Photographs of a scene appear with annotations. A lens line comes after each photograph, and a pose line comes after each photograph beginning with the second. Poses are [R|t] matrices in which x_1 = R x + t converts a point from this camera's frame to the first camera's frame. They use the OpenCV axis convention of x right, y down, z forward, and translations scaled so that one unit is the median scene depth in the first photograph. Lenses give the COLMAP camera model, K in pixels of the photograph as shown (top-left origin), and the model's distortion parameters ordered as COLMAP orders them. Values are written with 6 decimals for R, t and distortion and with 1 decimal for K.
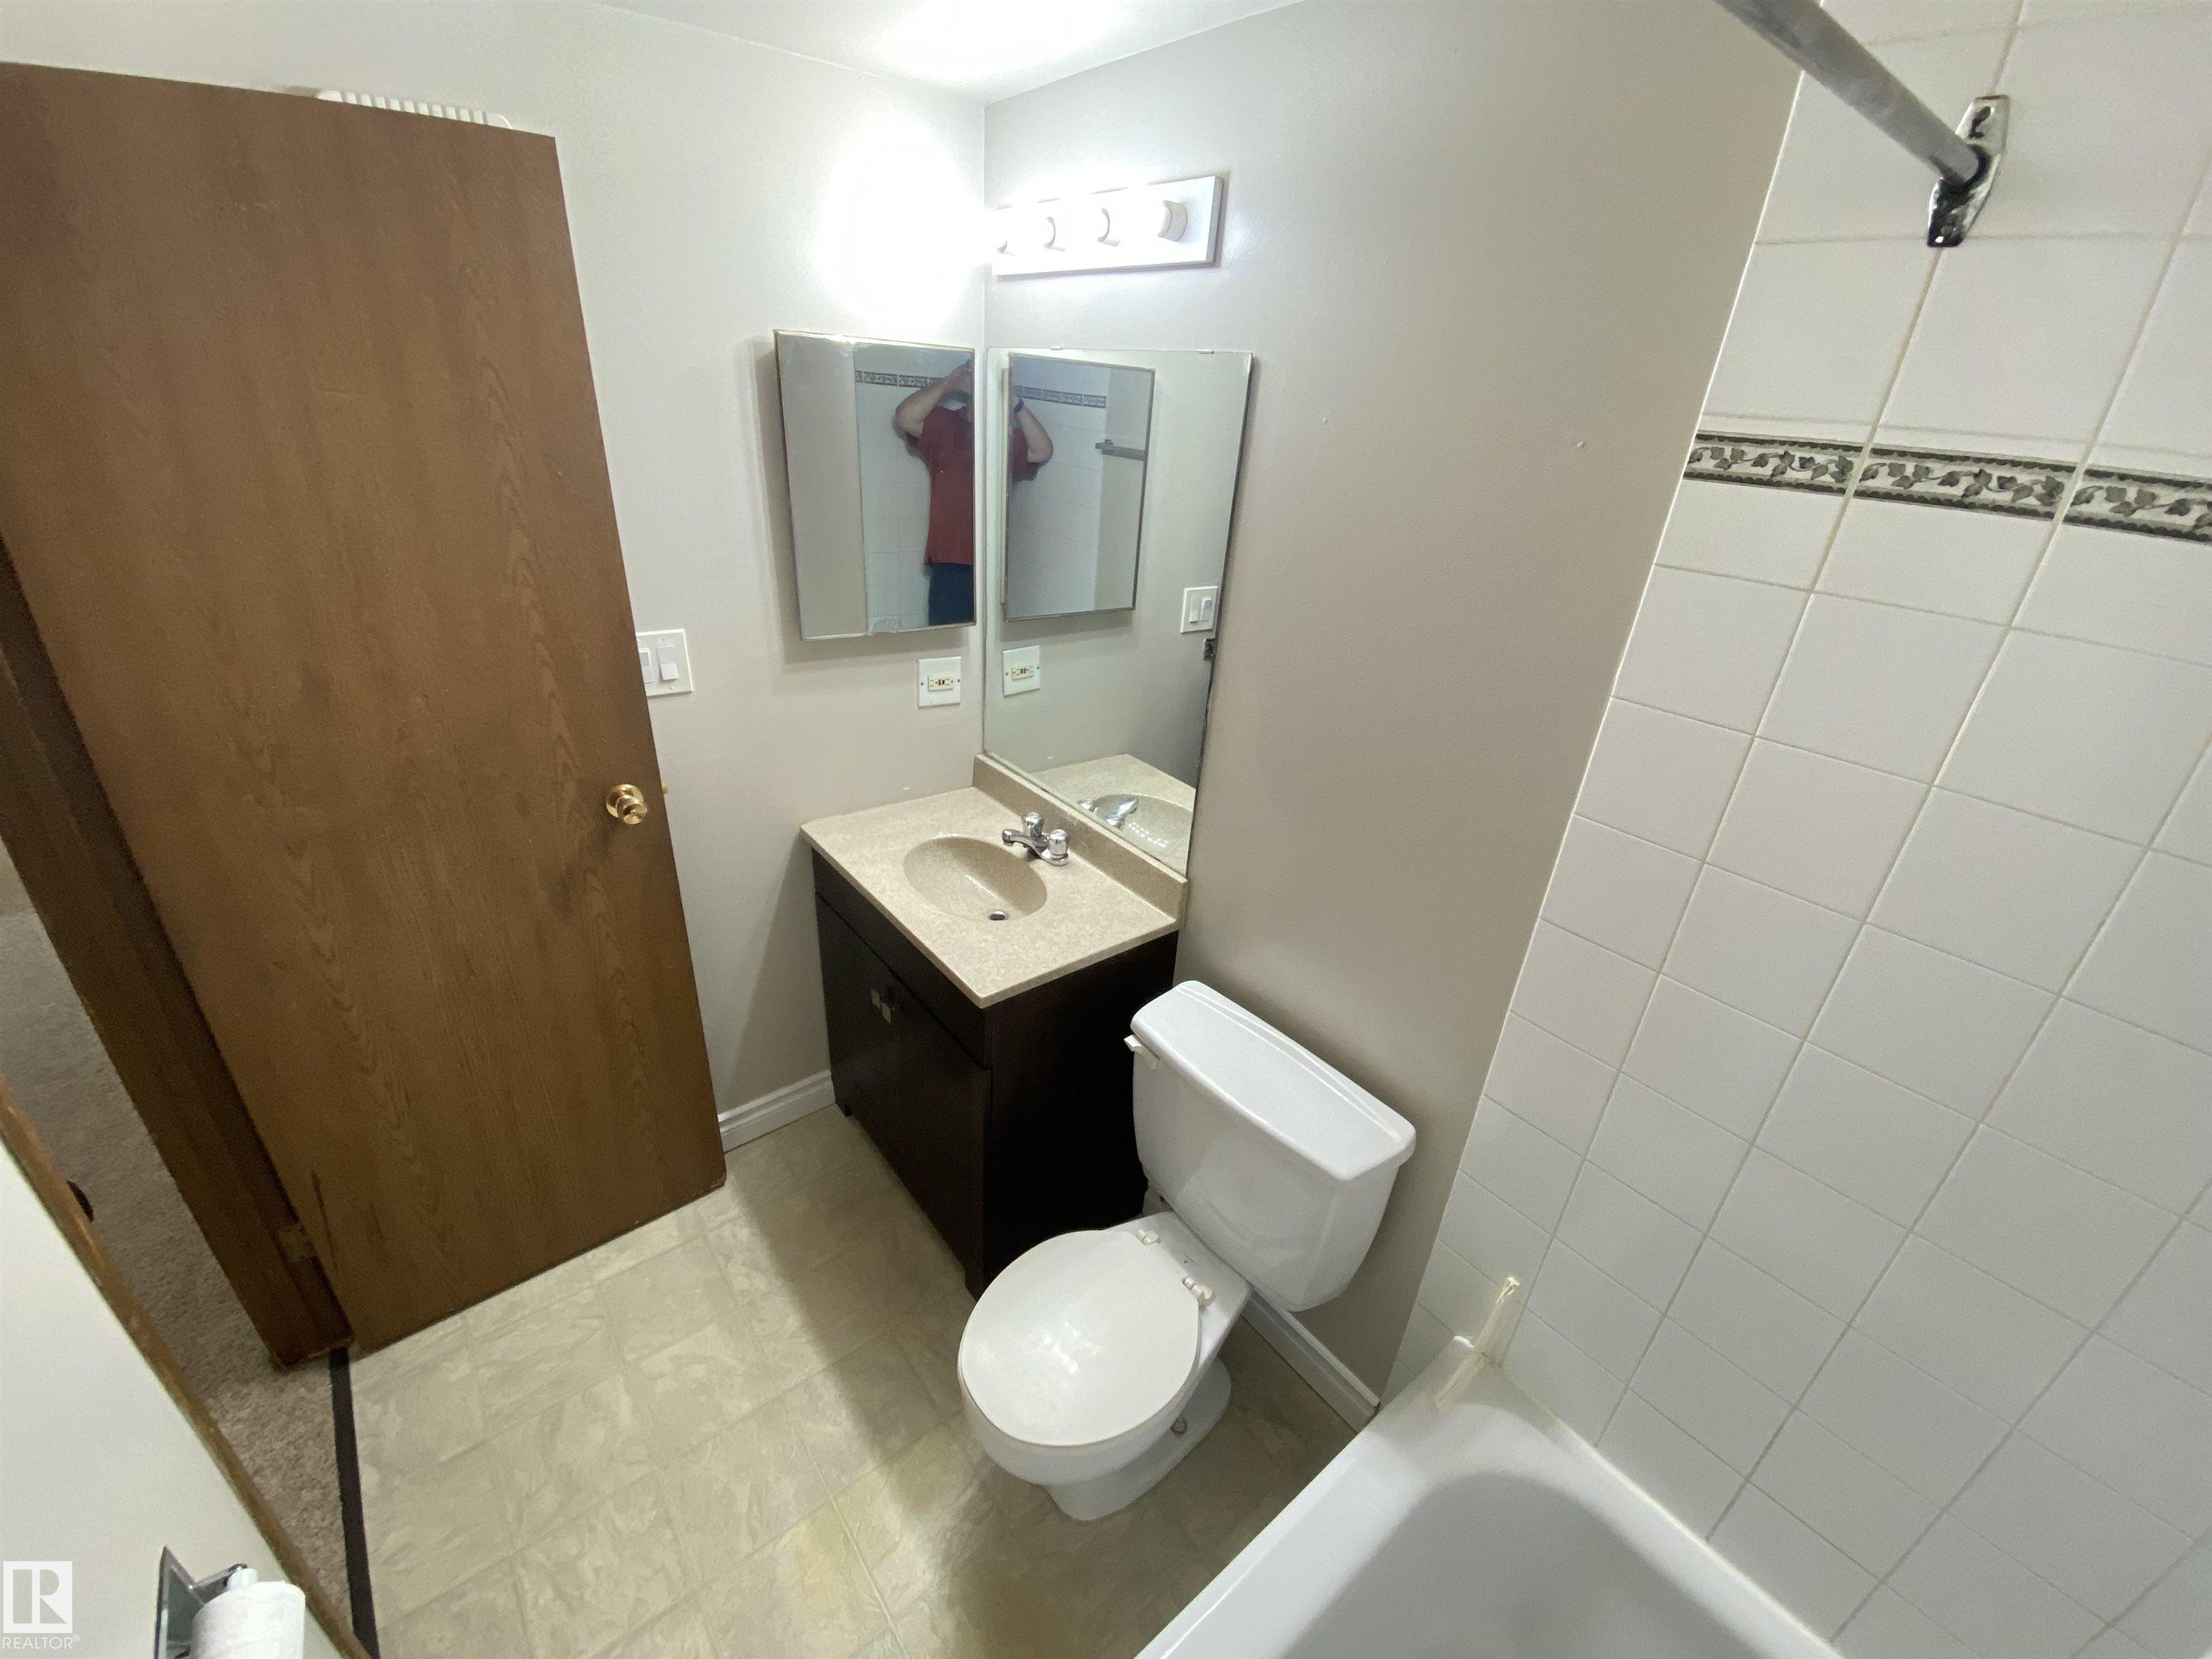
lens RADIAL K [[904.6, 0, 1096.4], [0, 904.6, 836.3], [0, 0, 1]] dist [0.003591, -0.012603]
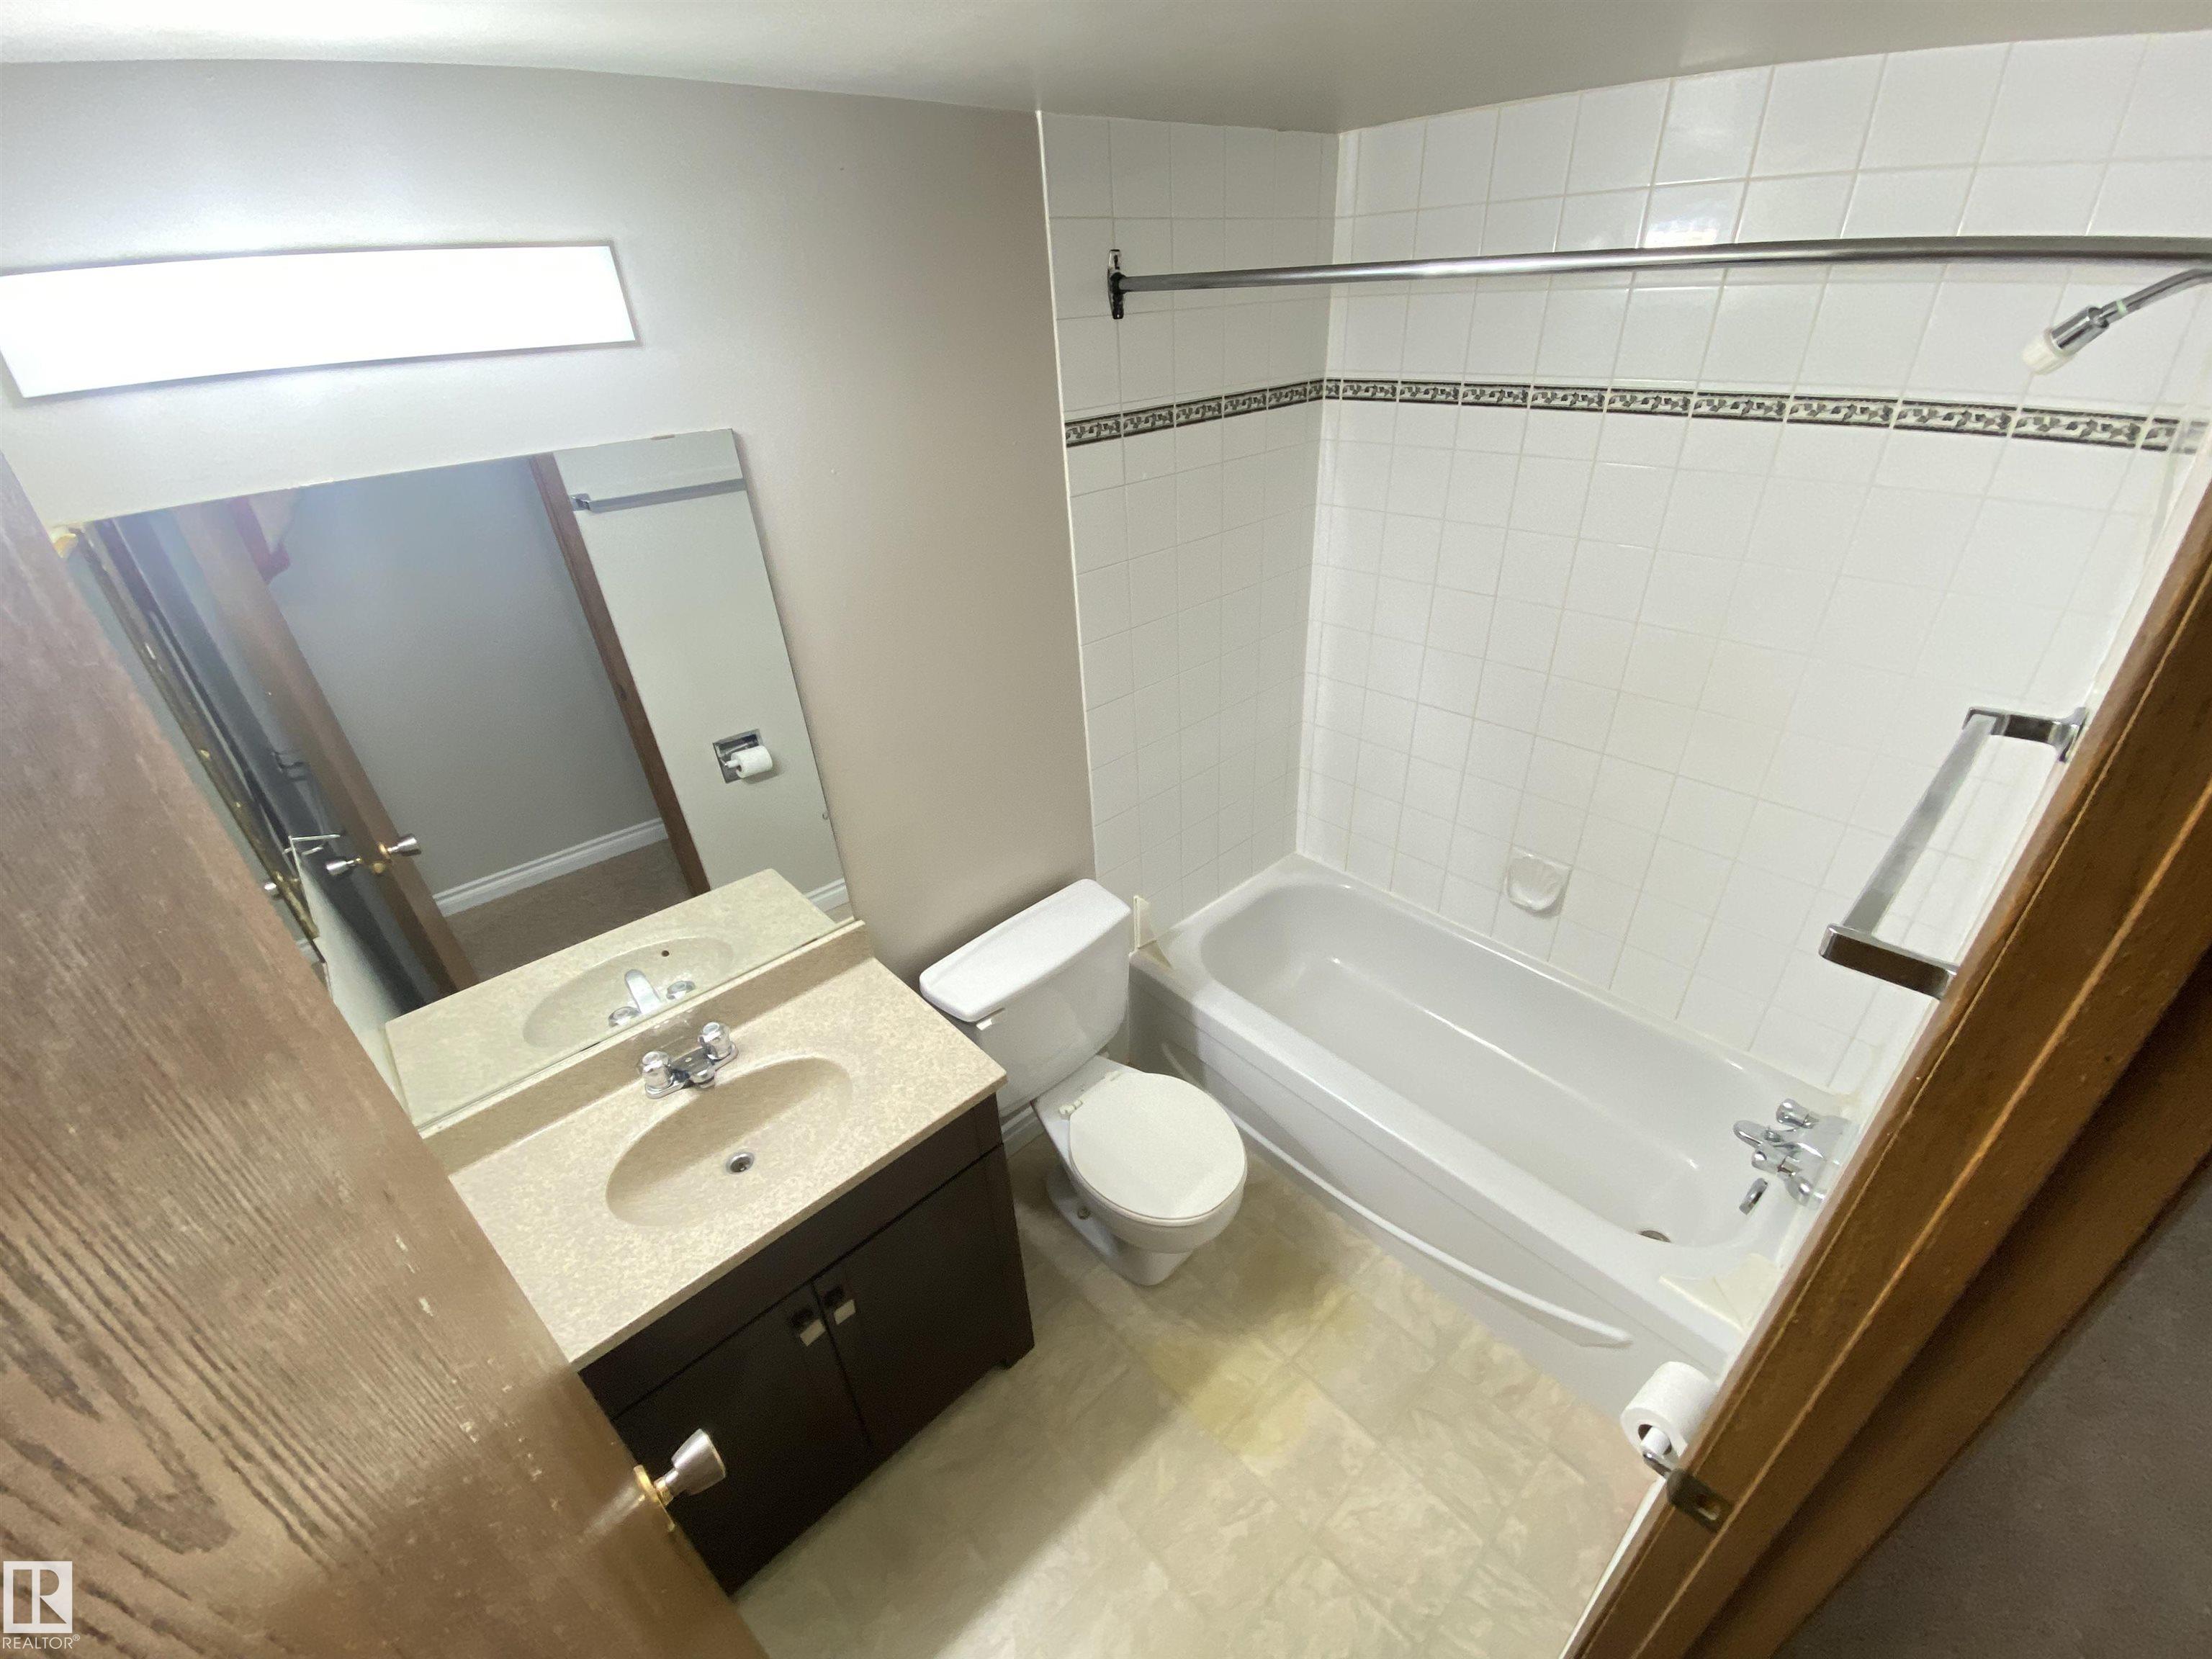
lens RADIAL K [[904.6, 0, 1096.4], [0, 904.6, 836.3], [0, 0, 1]] dist [0.003591, -0.012603]
pose [[-0.075084, -0.568928, 0.818953, -0.723144], [0.471474, 0.703421, 0.531894, -0.450661], [-0.878678, 0.426052, 0.215418, 0.515469]]
